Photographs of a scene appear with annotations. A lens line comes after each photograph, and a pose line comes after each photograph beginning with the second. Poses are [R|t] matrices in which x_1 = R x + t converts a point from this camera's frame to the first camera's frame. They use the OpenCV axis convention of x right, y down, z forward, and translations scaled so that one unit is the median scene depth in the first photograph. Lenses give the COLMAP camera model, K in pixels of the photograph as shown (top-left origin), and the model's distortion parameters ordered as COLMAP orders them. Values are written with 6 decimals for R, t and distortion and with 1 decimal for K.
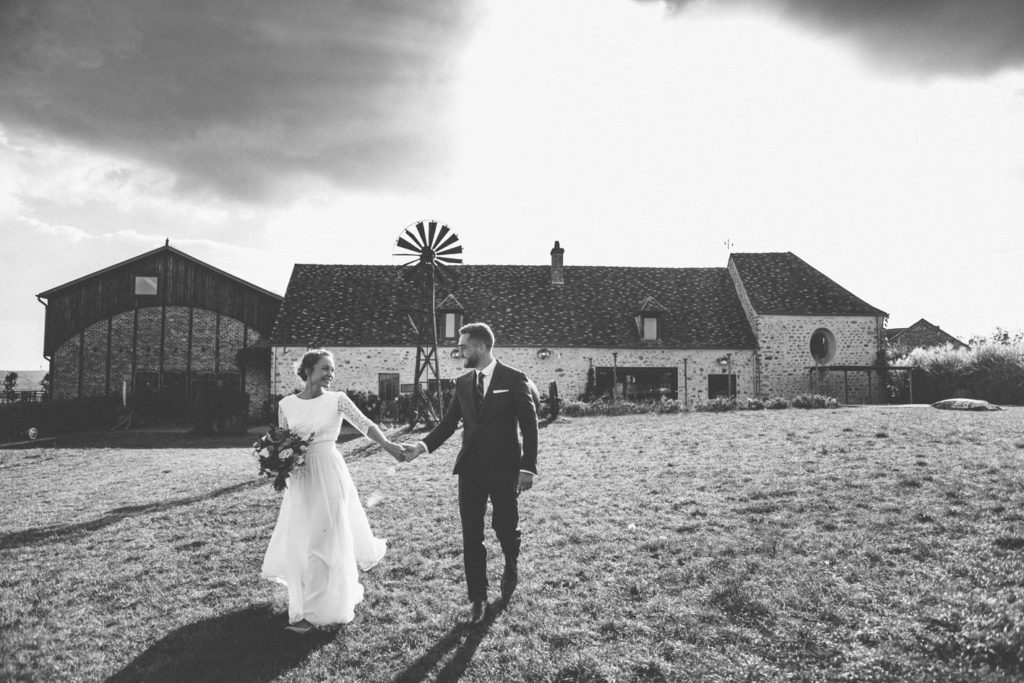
lens RADIAL K [[688.0, 0, 478.9], [0, 688.0, 338.2], [0, 0, 1]] dist [-0.029705, 0.004873]
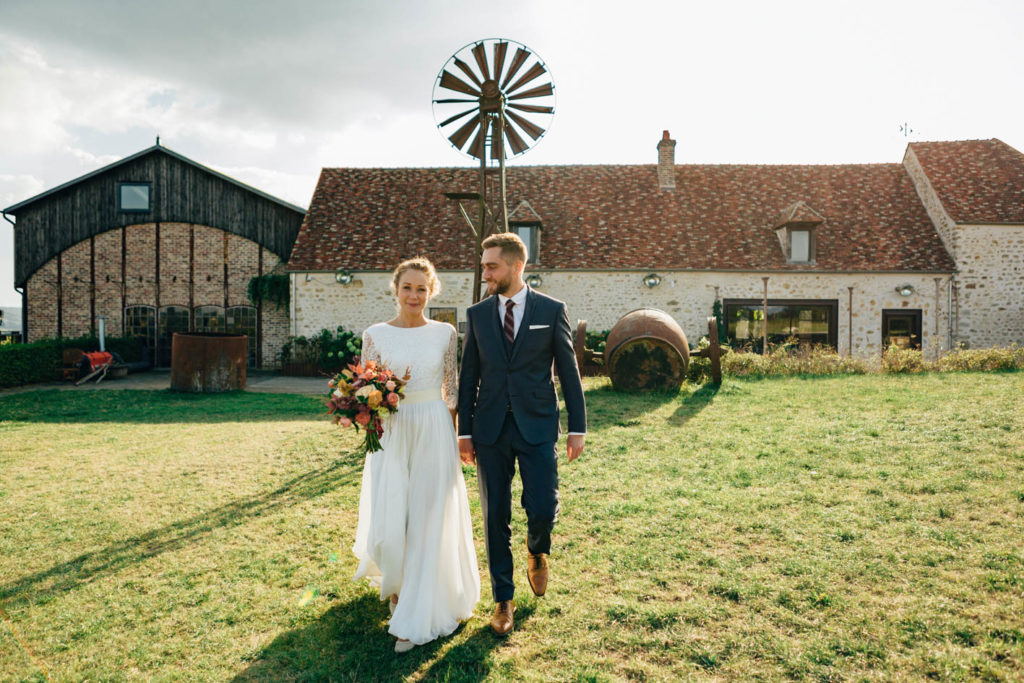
lens RADIAL K [[688.0, 0, 478.9], [0, 688.0, 338.2], [0, 0, 1]] dist [-0.029705, 0.004873]
pose [[0.995343, 0.002070, -0.096377, -0.018017], [0.006759, 0.995811, 0.091189, 0.015374], [0.096162, -0.091415, 0.991159, 0.247599]]
